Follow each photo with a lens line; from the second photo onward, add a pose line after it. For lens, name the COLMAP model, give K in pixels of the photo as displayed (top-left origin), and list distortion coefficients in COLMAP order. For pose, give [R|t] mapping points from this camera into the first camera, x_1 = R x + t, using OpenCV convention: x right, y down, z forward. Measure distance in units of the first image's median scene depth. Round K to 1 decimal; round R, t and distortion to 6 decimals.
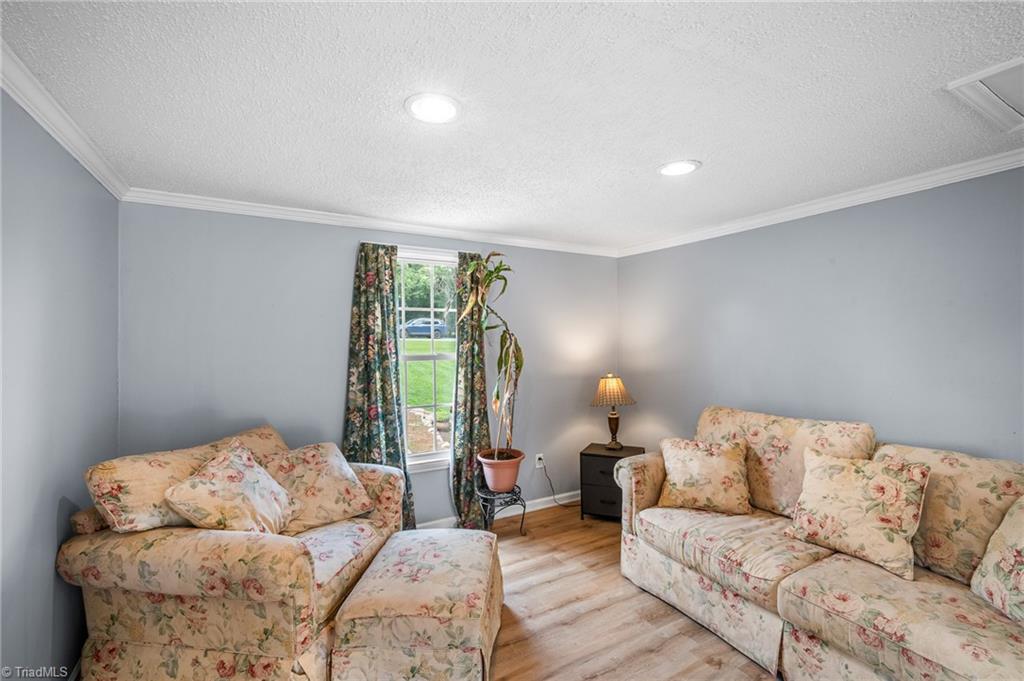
lens RADIAL K [[450.0, 0, 514.9], [0, 450.0, 344.5], [0, 0, 1]] dist [-0.014387, 0.004041]
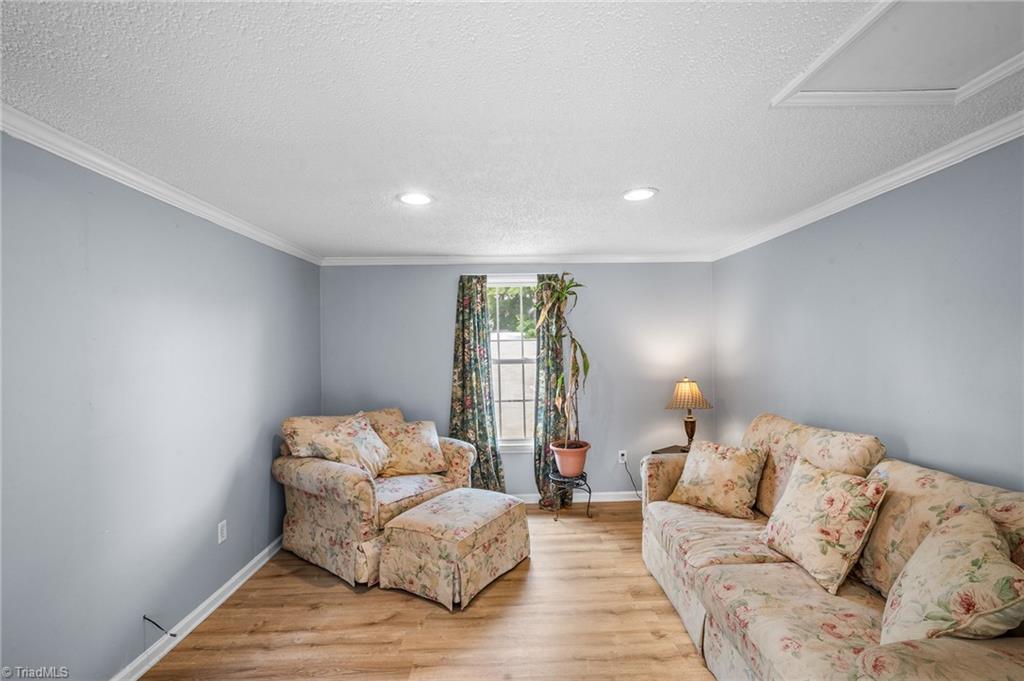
lens RADIAL K [[450.0, 0, 514.9], [0, 450.0, 344.5], [0, 0, 1]] dist [-0.014387, 0.004041]
pose [[0.880313, -0.013253, -0.474208, 0.539686], [0.009415, 0.999901, -0.010466, -0.006462], [0.474300, 0.004749, 0.880350, -0.131413]]
